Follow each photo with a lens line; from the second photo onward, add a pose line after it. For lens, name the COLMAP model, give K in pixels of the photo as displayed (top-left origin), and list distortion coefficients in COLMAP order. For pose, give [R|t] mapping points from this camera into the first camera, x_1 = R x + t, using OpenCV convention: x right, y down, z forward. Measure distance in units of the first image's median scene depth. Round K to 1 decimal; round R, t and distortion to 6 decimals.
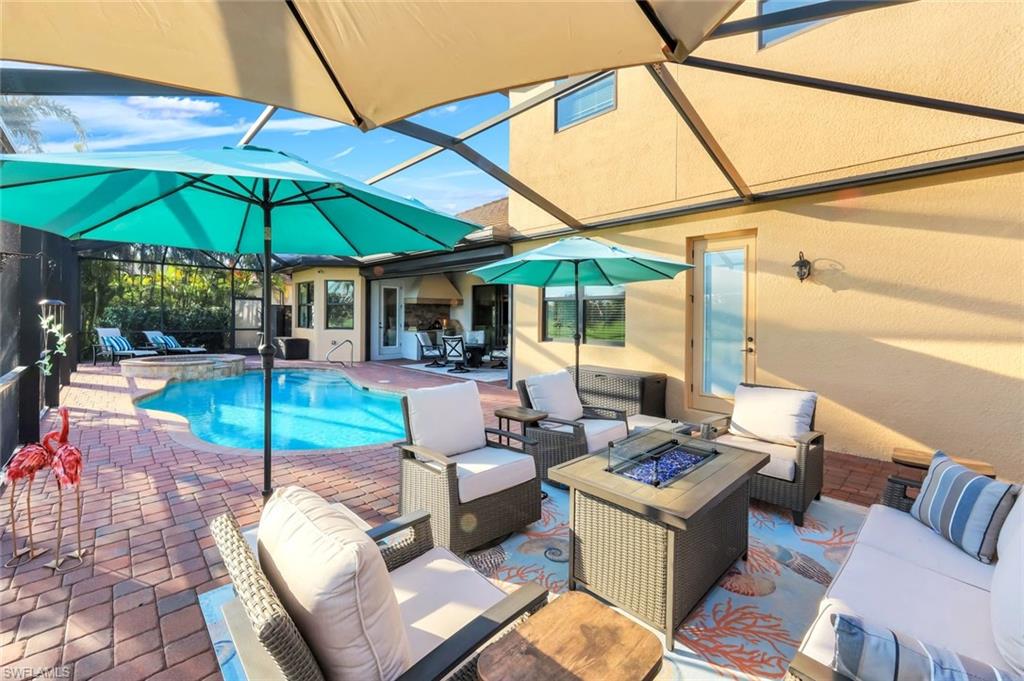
lens RADIAL K [[420.1, 0, 505.0], [0, 420.1, 322.4], [0, 0, 1]] dist [-0.002525, 0.000531]
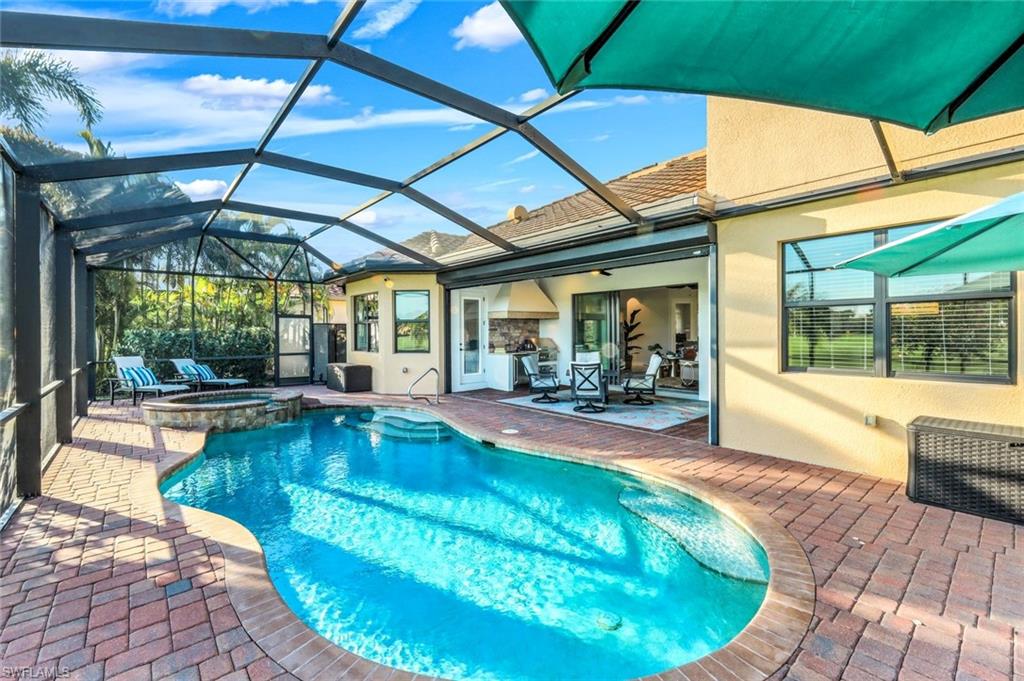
lens RADIAL K [[439.8, 0, 505.5], [0, 439.8, 340.2], [0, 0, 1]] dist [0.000847, -0.000356]
pose [[0.998103, -0.016433, -0.059325, -0.166545], [0.016611, 0.999859, 0.002518, -0.006105], [0.059275, -0.003499, 0.998236, 0.189984]]
